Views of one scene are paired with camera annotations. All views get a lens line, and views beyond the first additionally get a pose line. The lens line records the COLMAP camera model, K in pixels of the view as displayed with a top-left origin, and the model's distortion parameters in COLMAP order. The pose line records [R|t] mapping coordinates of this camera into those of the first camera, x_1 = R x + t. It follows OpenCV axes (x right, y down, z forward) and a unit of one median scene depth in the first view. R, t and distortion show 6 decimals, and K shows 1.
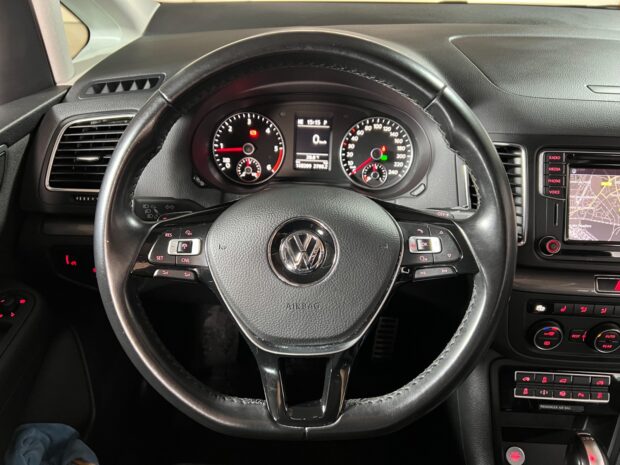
lens RADIAL K [[469.7, 0, 305.9], [0, 469.7, 233.6], [0, 0, 1]] dist [0.057654, -0.072054]
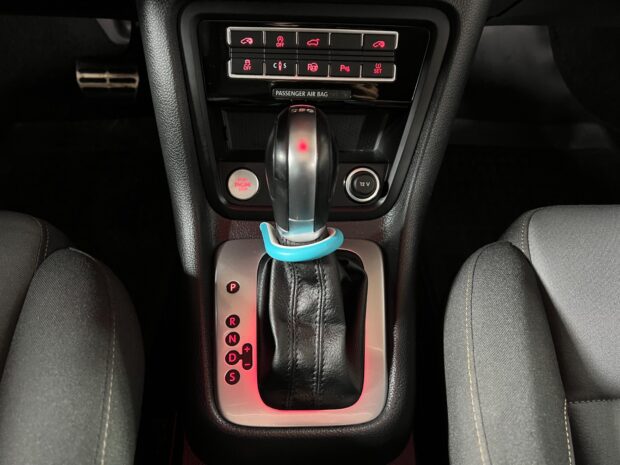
lens RADIAL K [[474.6, 0, 308.1], [0, 474.6, 225.4], [0, 0, 1]] dist [0.047490, -0.070335]
pose [[0.996996, -0.041317, 0.065506, 0.497505], [0.020066, 0.954733, 0.296786, 0.352809], [-0.074803, -0.294580, 0.952695, 0.418145]]
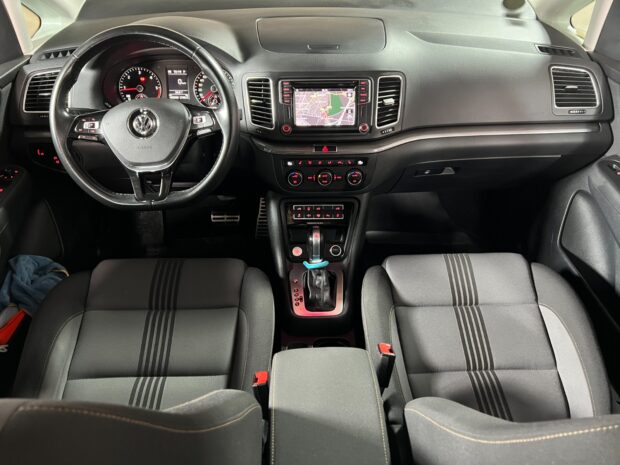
lens RADIAL K [[469.7, 0, 305.9], [0, 469.7, 233.6], [0, 0, 1]] dist [0.057654, -0.072054]
pose [[0.997501, -0.052491, 0.047282, 0.405199], [0.049325, 0.996612, 0.065820, 0.287756], [-0.050576, -0.063323, 0.996711, -0.860553]]
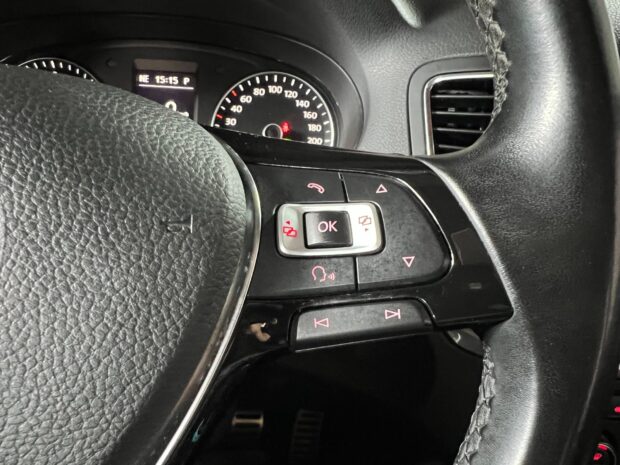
lens RADIAL K [[474.1, 0, 278.6], [0, 474.1, 279.9], [0, 0, 1]] dist [-0.004008, -0.001356]
pose [[0.997937, 0.009522, 0.063496, 0.130788], [-0.005931, 0.998384, -0.056513, 0.047578], [-0.063932, 0.056020, 0.996381, 0.455740]]
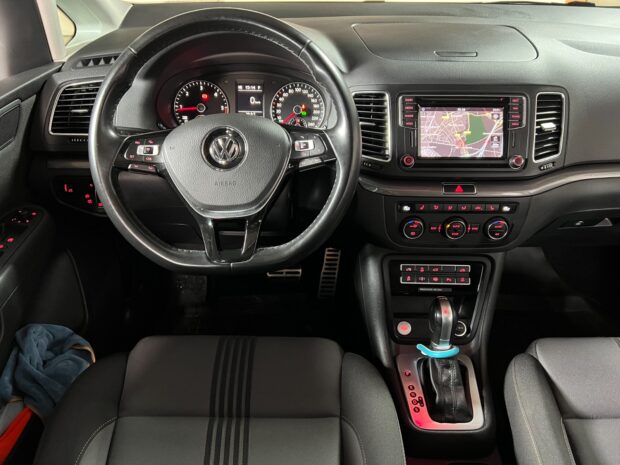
lens RADIAL K [[469.7, 0, 305.9], [0, 469.7, 233.6], [0, 0, 1]] dist [0.057654, -0.072054]
pose [[0.999047, -0.029139, 0.032495, 0.128195], [0.029830, 0.999335, -0.020969, 0.225980], [-0.031863, 0.021919, 0.999252, -0.355329]]
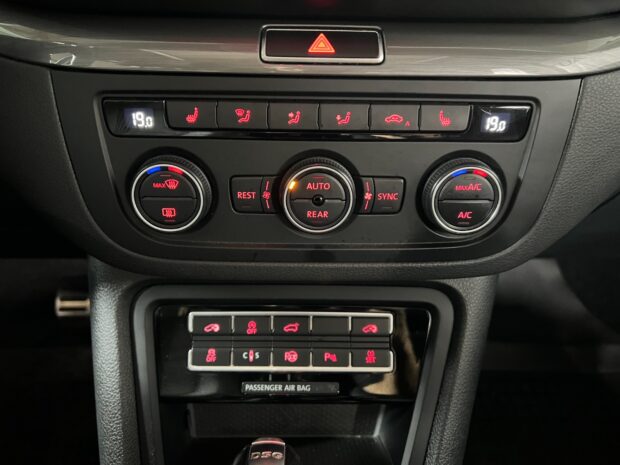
lens RADIAL K [[474.6, 0, 308.1], [0, 474.6, 225.4], [0, 0, 1]] dist [0.047490, -0.070335]
pose [[0.997763, -0.027230, 0.061051, 0.539676], [0.030913, 0.997707, -0.060216, 0.242236], [-0.059271, 0.061969, 0.996317, 0.540310]]
